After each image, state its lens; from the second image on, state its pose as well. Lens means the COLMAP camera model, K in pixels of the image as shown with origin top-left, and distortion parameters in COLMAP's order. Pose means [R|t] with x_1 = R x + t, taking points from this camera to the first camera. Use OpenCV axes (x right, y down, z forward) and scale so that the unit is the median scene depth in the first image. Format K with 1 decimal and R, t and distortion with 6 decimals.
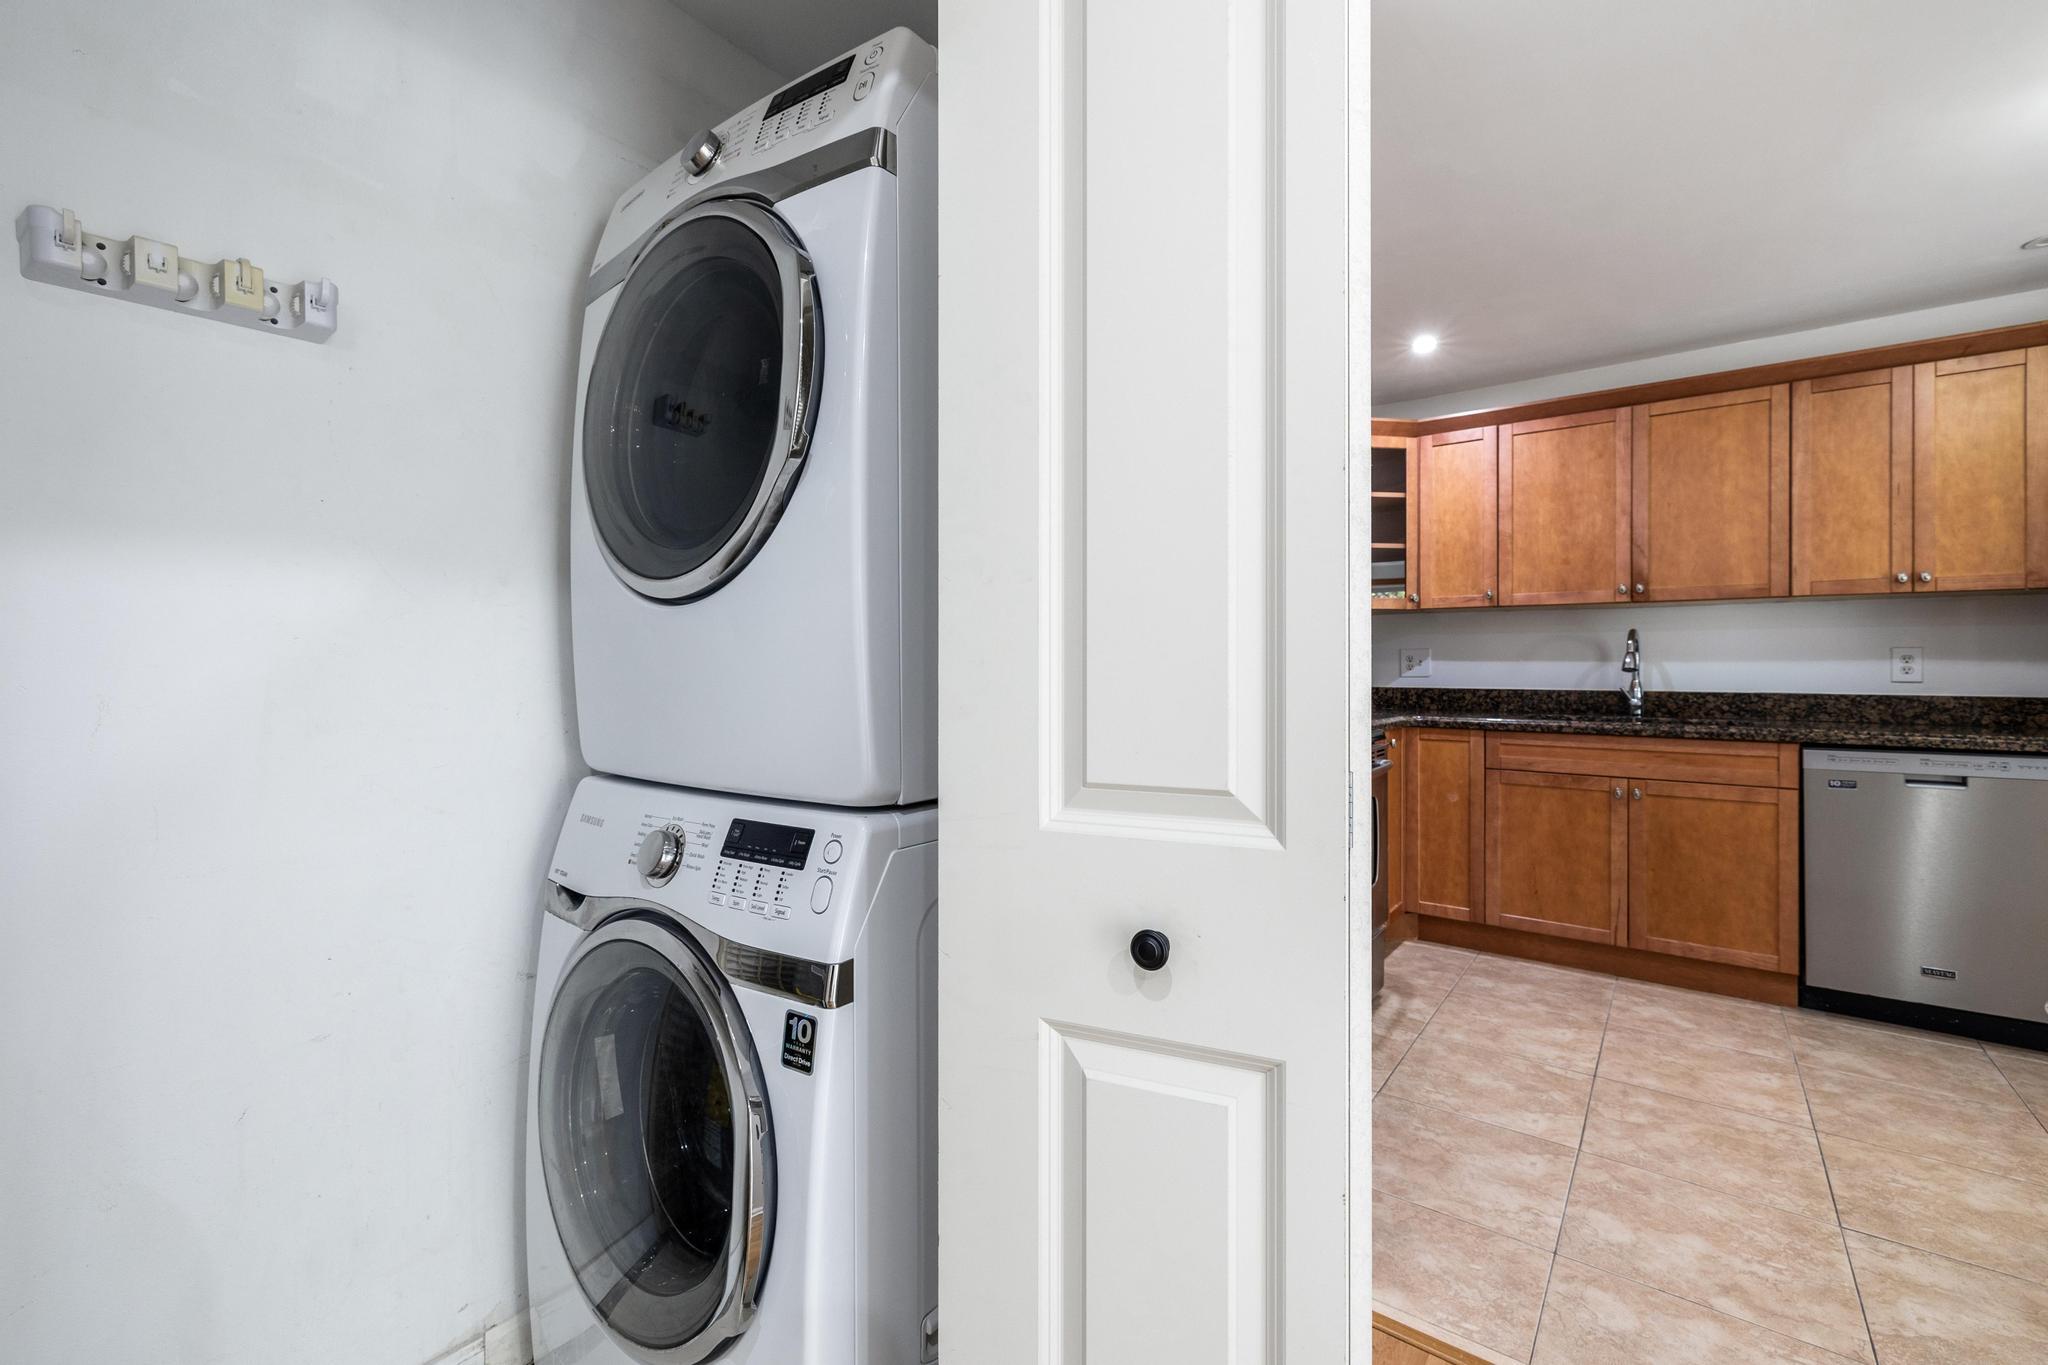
lens RADIAL K [[871.0, 0, 1020.8], [0, 871.0, 664.4], [0, 0, 1]] dist [0.001119, -0.000005]
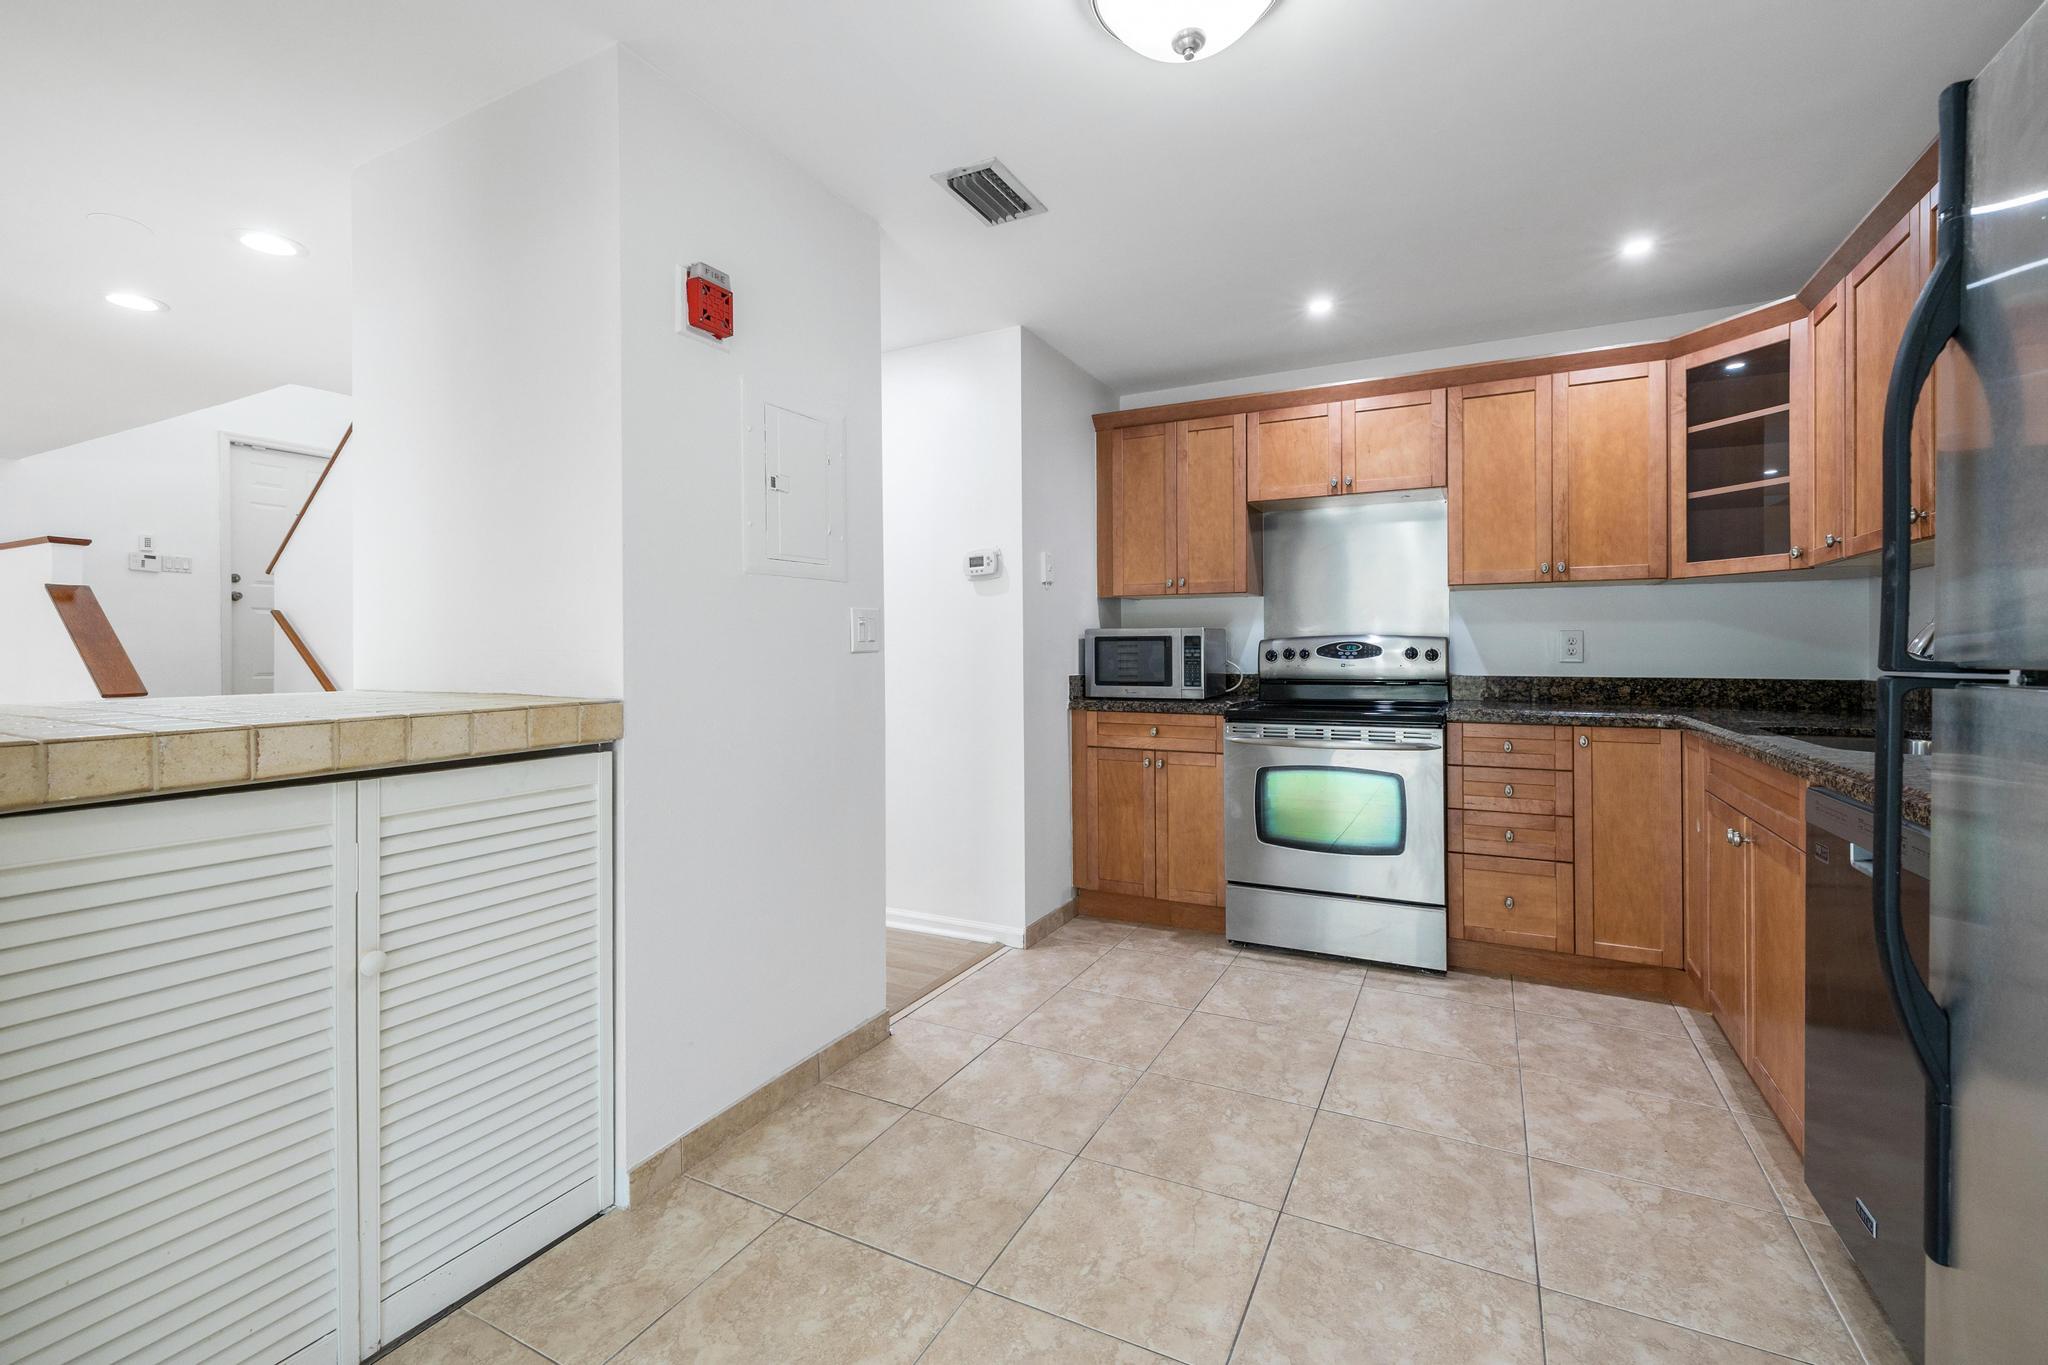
lens RADIAL K [[881.3, 0, 1027.0], [0, 881.3, 651.5], [0, 0, 1]] dist [0.001404, -0.000202]
pose [[0.173008, -0.003612, -0.984914, 1.259590], [0.003355, 0.999990, -0.003077, 0.003892], [0.984915, -0.002772, 0.173018, 0.332901]]
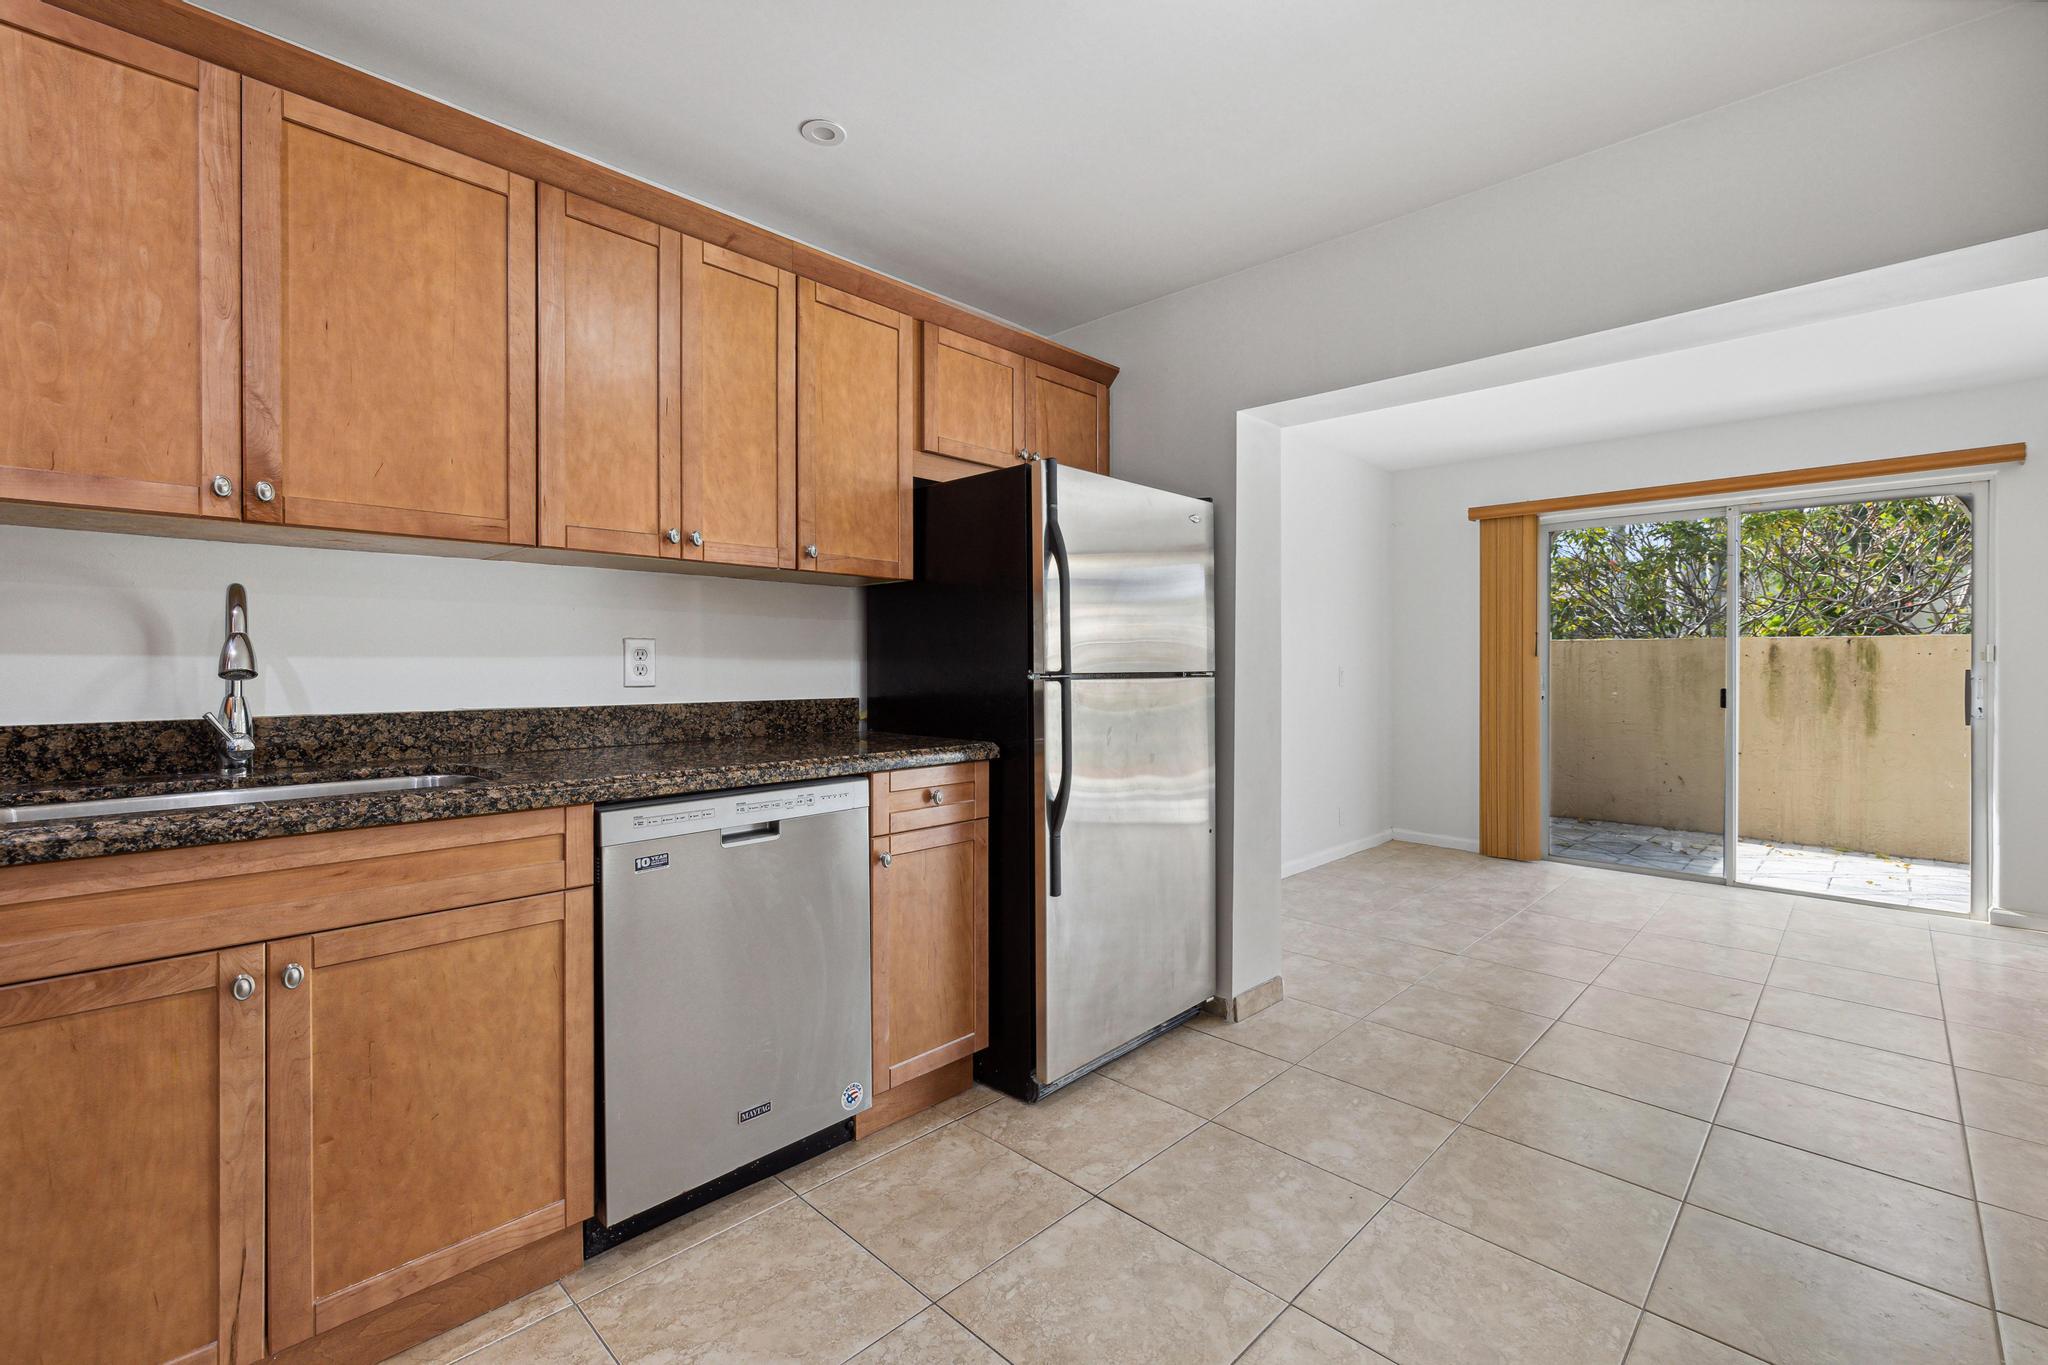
lens RADIAL K [[880.2, 0, 1018.2], [0, 880.2, 666.8], [0, 0, 1]] dist [0.003608, -0.000131]
pose [[0.126559, -0.004981, 0.991947, 0.329609], [-0.001557, 0.999985, 0.005220, -0.000333], [-0.991958, -0.002205, 0.126550, 0.594004]]
